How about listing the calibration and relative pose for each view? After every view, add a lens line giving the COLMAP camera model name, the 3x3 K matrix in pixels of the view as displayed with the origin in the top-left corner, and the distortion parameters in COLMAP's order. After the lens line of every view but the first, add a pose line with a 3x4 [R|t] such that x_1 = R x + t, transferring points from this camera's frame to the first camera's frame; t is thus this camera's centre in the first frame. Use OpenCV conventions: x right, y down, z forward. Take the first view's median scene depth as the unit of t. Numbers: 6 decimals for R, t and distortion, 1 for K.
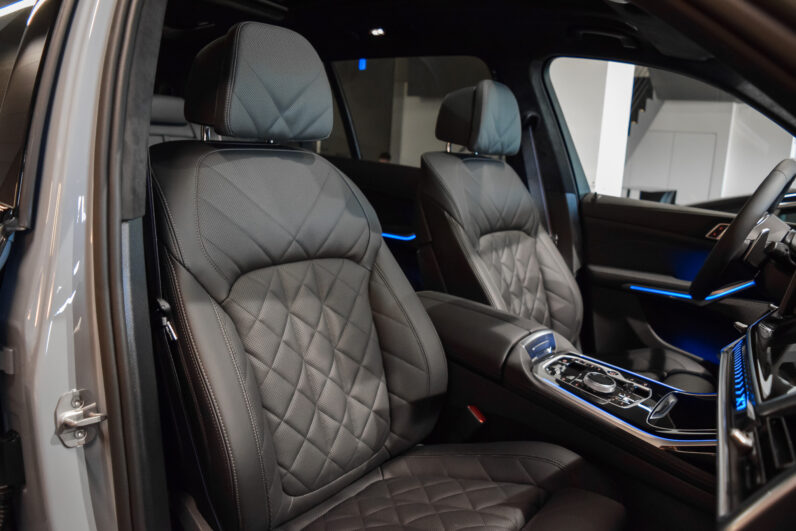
lens RADIAL K [[619.4, 0, 398.0], [0, 619.4, 265.5], [0, 0, 1]] dist [-0.092918, 0.010668]
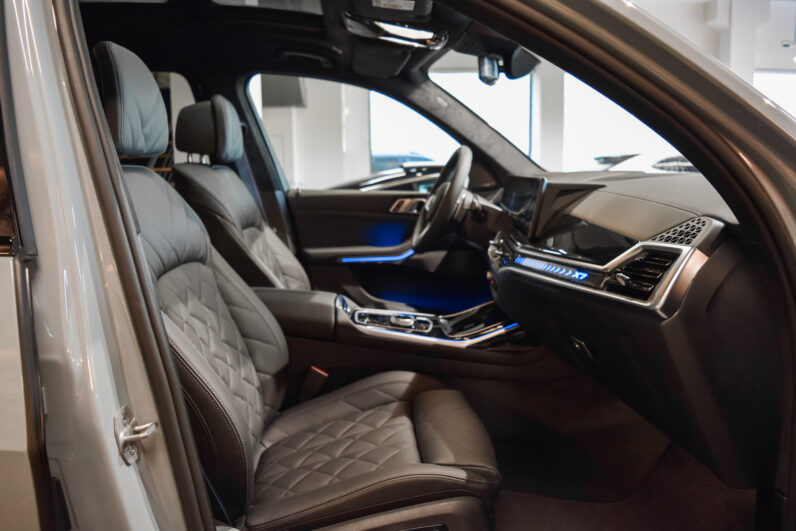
lens RADIAL K [[619.4, 0, 398.0], [0, 619.4, 265.5], [0, 0, 1]] dist [-0.092918, 0.010668]
pose [[0.758974, -0.169160, 0.628764, -0.467477], [0.177824, 0.982803, 0.049759, 0.004693], [-0.626368, 0.074044, 0.776003, -0.048729]]
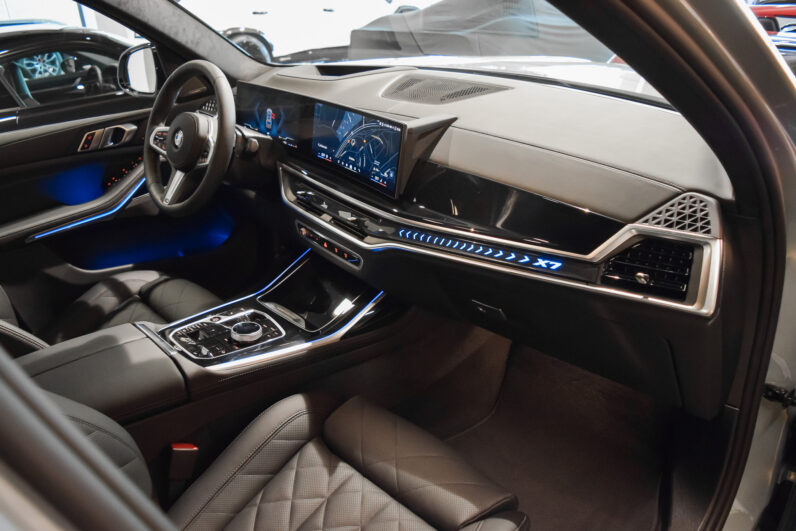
lens RADIAL K [[619.4, 0, 398.0], [0, 619.4, 265.5], [0, 0, 1]] dist [-0.092918, 0.010668]
pose [[0.140630, -0.505203, 0.851465, -0.416497], [0.239481, 0.851831, 0.465868, -0.295261], [-0.960662, 0.138395, 0.240779, 0.457163]]
